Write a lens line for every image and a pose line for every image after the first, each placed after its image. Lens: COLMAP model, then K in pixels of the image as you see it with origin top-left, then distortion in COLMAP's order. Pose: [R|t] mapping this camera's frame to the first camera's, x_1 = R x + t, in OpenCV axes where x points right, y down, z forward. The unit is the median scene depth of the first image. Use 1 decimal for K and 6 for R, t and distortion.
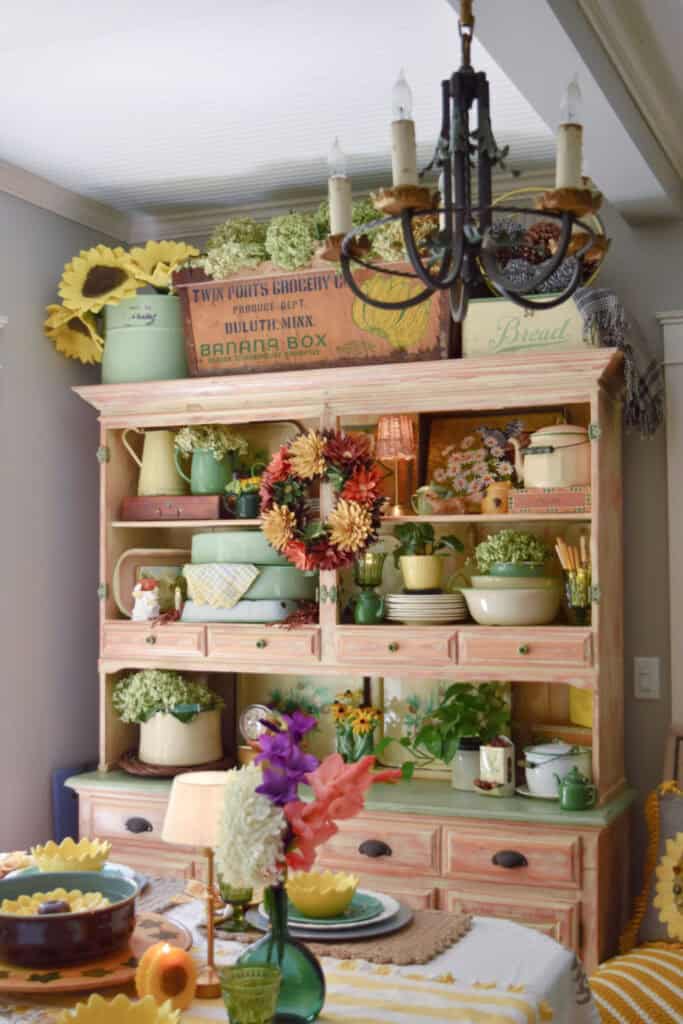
lens RADIAL K [[1233.5, 0, 345.1], [0, 1233.5, 515.7], [0, 0, 1]] dist [-0.061684, 0.000000]
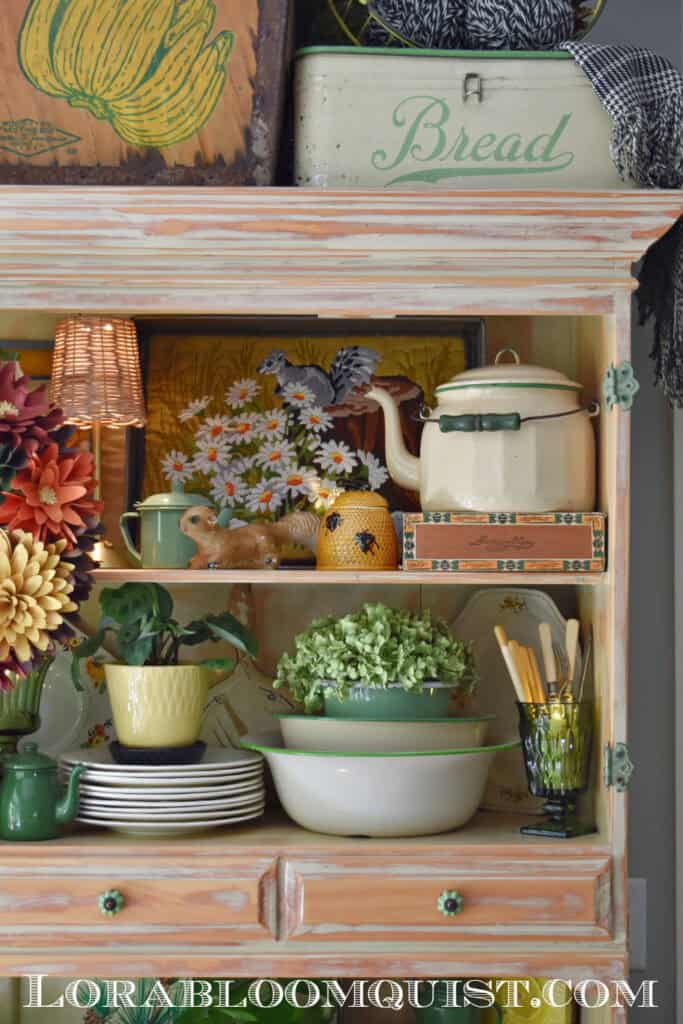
lens RADIAL K [[1779.5, 0, 339.6], [0, 1779.5, 518.5], [0, 0, 1]] dist [0.010617, 0.000000]
pose [[0.915198, 0.022020, 0.402403, -0.124699], [-0.026614, 0.999629, 0.005828, -0.021283], [-0.402125, -0.016043, 0.915444, 0.436760]]
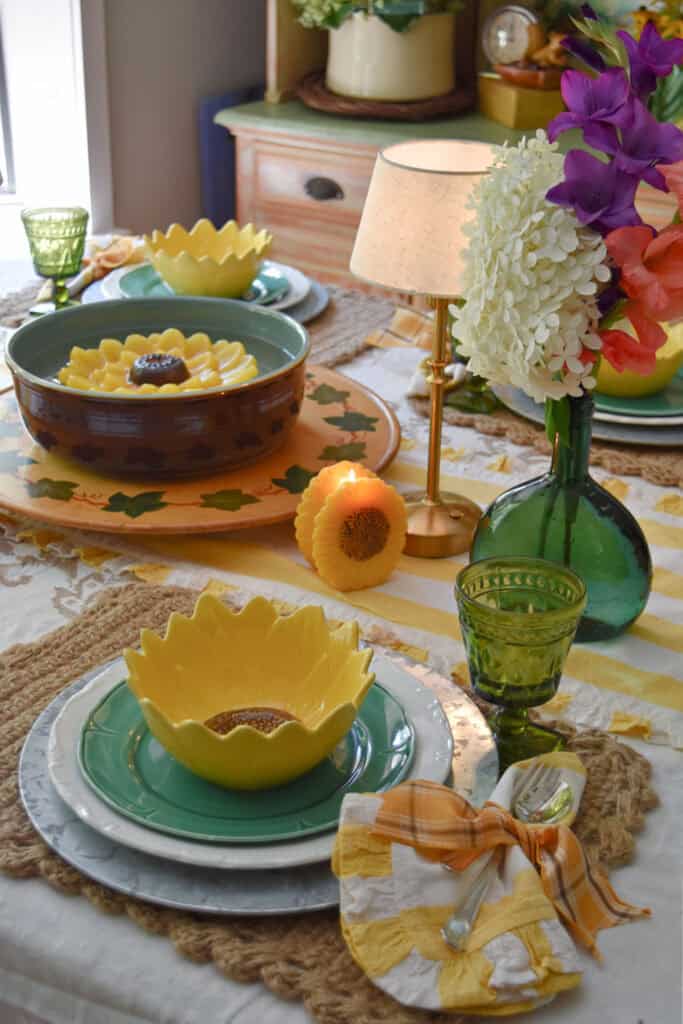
lens RADIAL K [[1451.2, 0, 345.6], [0, 1451.2, 517.1], [0, 0, 1]] dist [-0.015236, 0.000000]
pose [[0.986215, 0.092879, -0.136945, -0.033189], [-0.017375, 0.881162, 0.472495, 0.038300], [0.164555, -0.463602, 0.870629, 0.240279]]
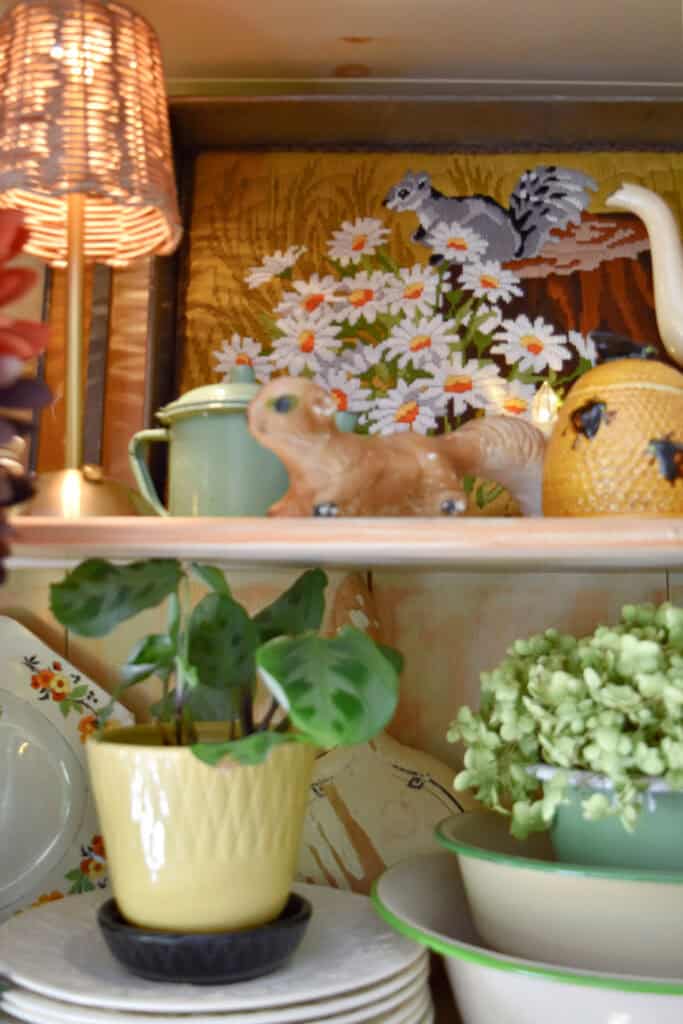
lens RADIAL K [[1092.4, 0, 340.2], [0, 1092.4, 517.8], [0, 0, 1]] dist [-0.073679, 0.000000]
pose [[0.916268, 0.042119, 0.398346, 0.013281], [-0.020530, 0.998087, -0.058309, 0.008370], [-0.400040, 0.045249, 0.915380, 0.846461]]
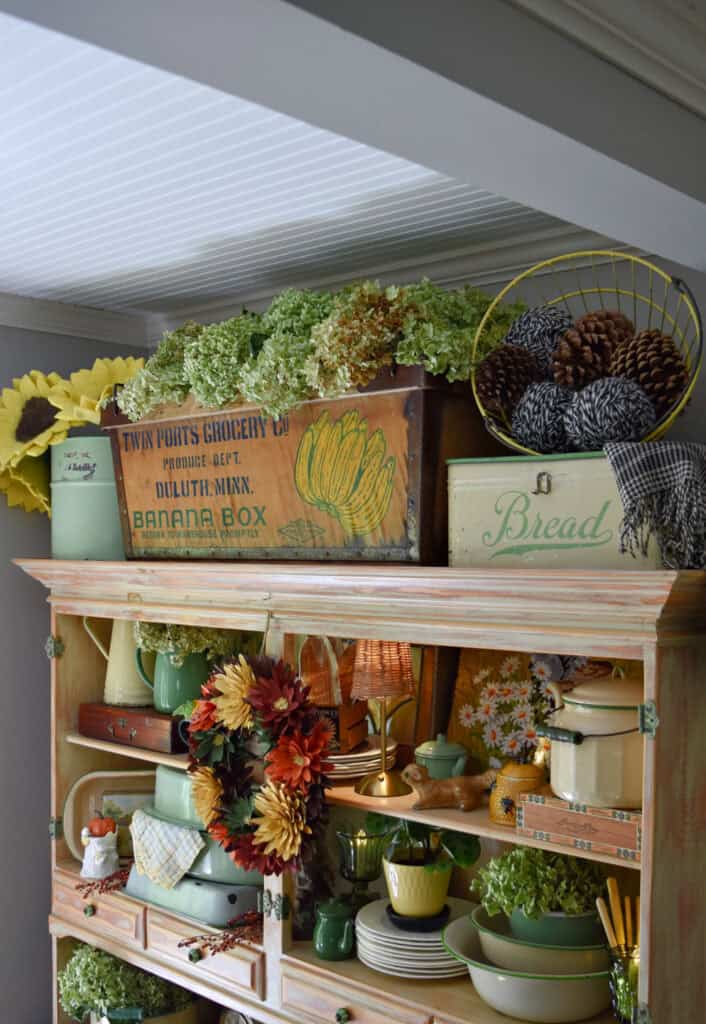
lens RADIAL K [[1092.6, 0, 362.2], [0, 1092.6, 537.0], [0, 0, 1]] dist [-0.068783, 0.000000]
pose [[0.941604, 0.003649, -0.336702, 0.224851], [0.006755, 0.999535, 0.029724, -0.148816], [0.336654, -0.030263, 0.941142, 0.482487]]
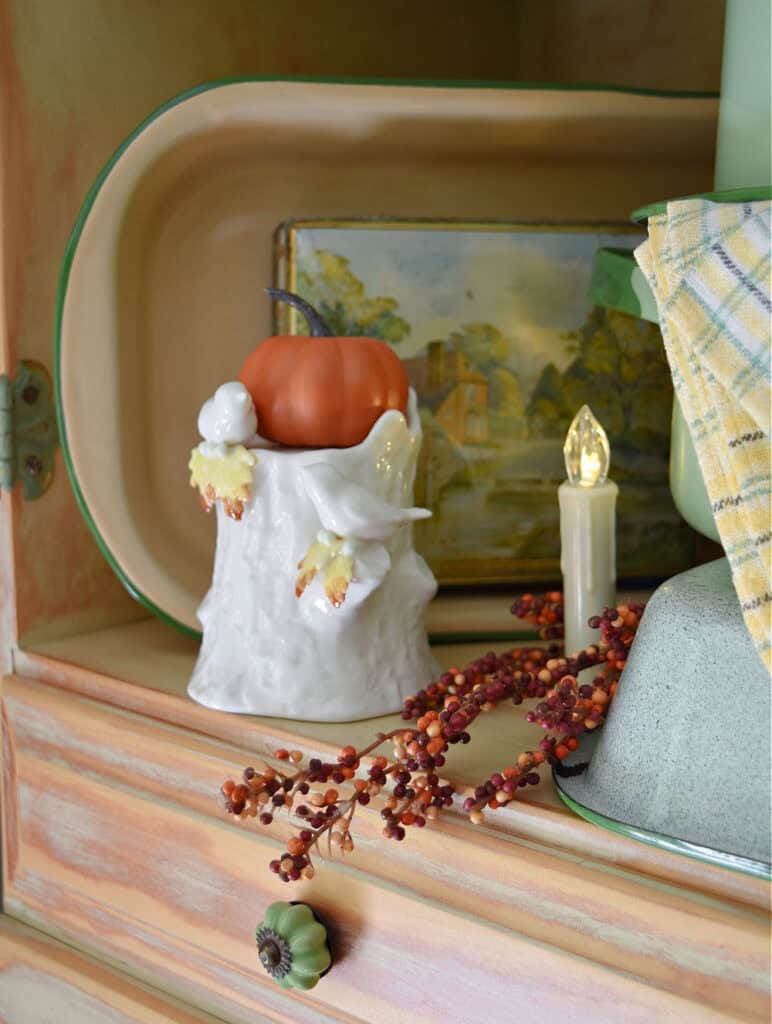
lens RADIAL K [[1444.2, 0, 383.4], [0, 1444.2, 513.0], [0, 0, 1]] dist [-0.014407, 0.000000]
pose [[0.952028, 0.053715, -0.301260, -0.124327], [0.011197, 0.977700, 0.209709, 0.042899], [0.305806, -0.203022, 0.930196, 0.952331]]
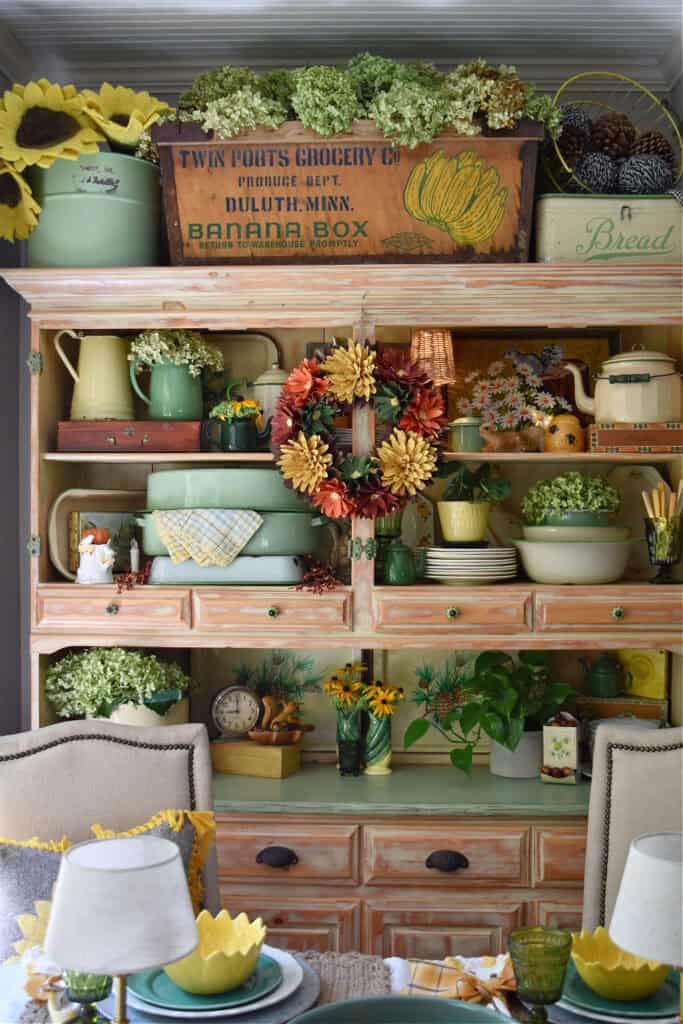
lens RADIAL K [[1144.0, 0, 341.8], [0, 1144.0, 516.3], [0, 0, 1]] dist [-0.060786, 0.000000]
pose [[0.937096, 0.004025, 0.349048, -0.288130], [-0.019026, 0.999036, 0.039557, 0.013876], [-0.348553, -0.043709, 0.936270, 0.310363]]
